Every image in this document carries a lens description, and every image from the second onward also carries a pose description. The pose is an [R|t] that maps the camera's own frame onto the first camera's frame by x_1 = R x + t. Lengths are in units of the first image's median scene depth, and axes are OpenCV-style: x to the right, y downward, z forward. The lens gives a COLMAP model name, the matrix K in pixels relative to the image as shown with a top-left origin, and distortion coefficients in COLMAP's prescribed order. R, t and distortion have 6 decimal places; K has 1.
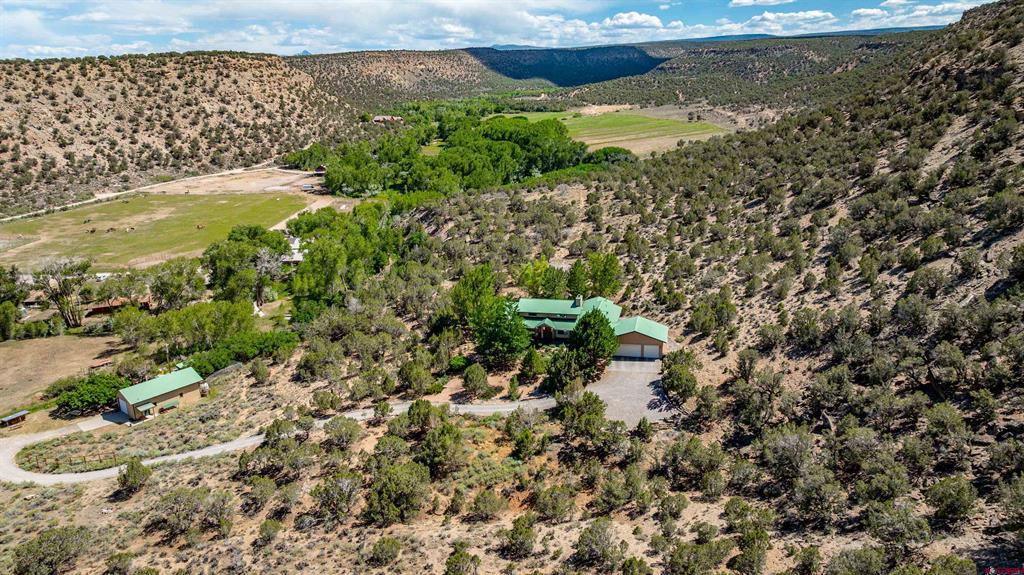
lens RADIAL K [[723.9, 0, 512.0], [0, 723.9, 287.5], [0, 0, 1]] dist [-0.040741, 0.038113]
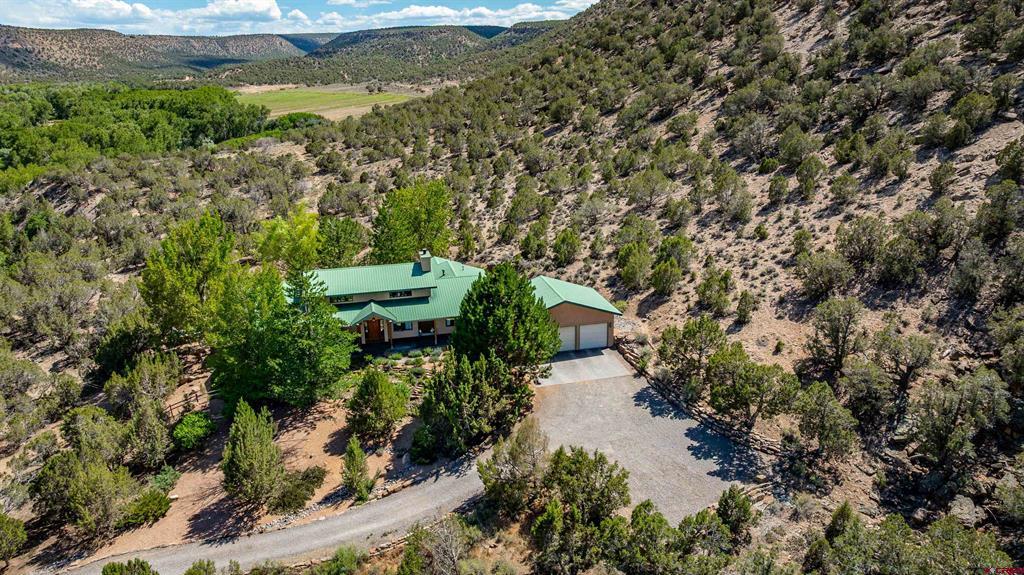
lens RADIAL K [[723.9, 0, 512.0], [0, 723.9, 287.5], [0, 0, 1]] dist [-0.040741, 0.038113]
pose [[0.895383, -0.120245, 0.428754, -0.081212], [0.117680, 0.992516, 0.032598, 0.029860], [-0.429465, 0.021268, 0.902833, 0.558206]]
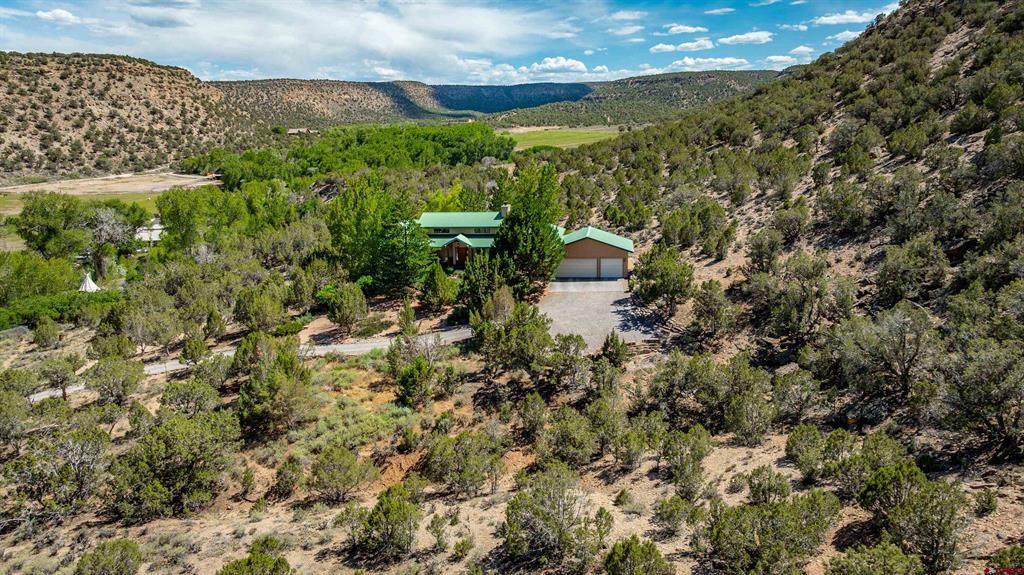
lens RADIAL K [[723.9, 0, 512.0], [0, 723.9, 287.5], [0, 0, 1]] dist [-0.040741, 0.038113]
pose [[0.995462, -0.019616, 0.093120, 0.034767], [0.024709, 0.998243, -0.053858, 0.143638], [-0.091900, 0.055914, 0.994197, 0.331047]]
